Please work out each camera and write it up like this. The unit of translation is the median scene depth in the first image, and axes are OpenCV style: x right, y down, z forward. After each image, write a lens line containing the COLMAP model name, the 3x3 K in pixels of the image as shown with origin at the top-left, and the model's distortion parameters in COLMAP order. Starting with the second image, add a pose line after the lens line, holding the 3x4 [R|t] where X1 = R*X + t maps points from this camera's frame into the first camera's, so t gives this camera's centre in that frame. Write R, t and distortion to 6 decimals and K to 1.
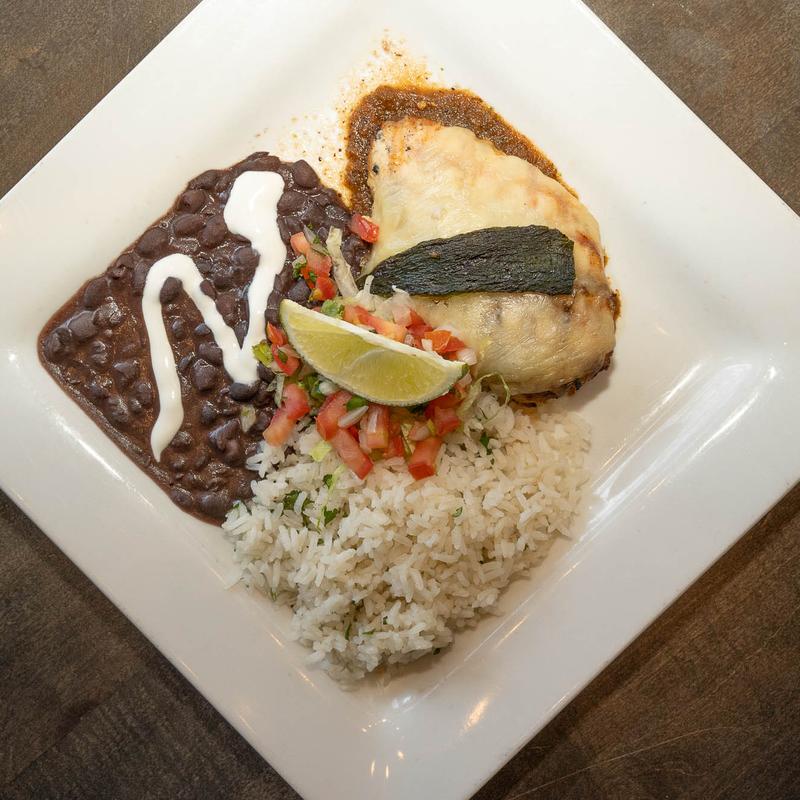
lens RADIAL K [[1105.2, 0, 401.5], [0, 1105.2, 398.7], [0, 0, 1]] dist [-0.033276, 0.000000]
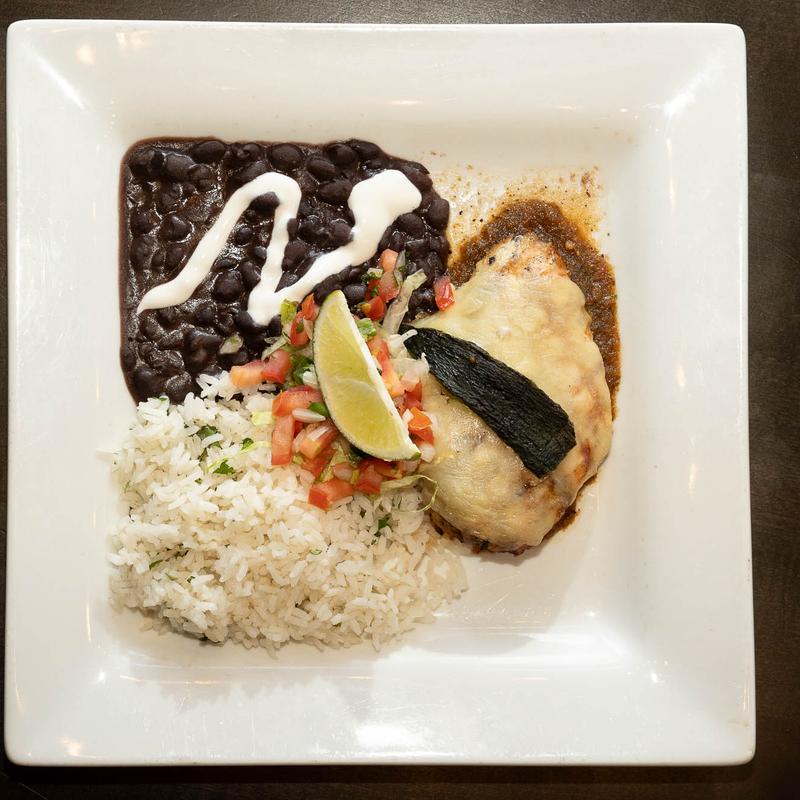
lens RADIAL K [[2351.3, 0, 400.2], [0, 2351.3, 399.6], [0, 0, 1]] dist [0.499785, 0.000000]
pose [[0.713994, 0.700060, -0.011345, 0.031773], [-0.699555, 0.712622, -0.052855, 0.060433], [-0.028917, 0.045675, 0.998538, -1.191268]]
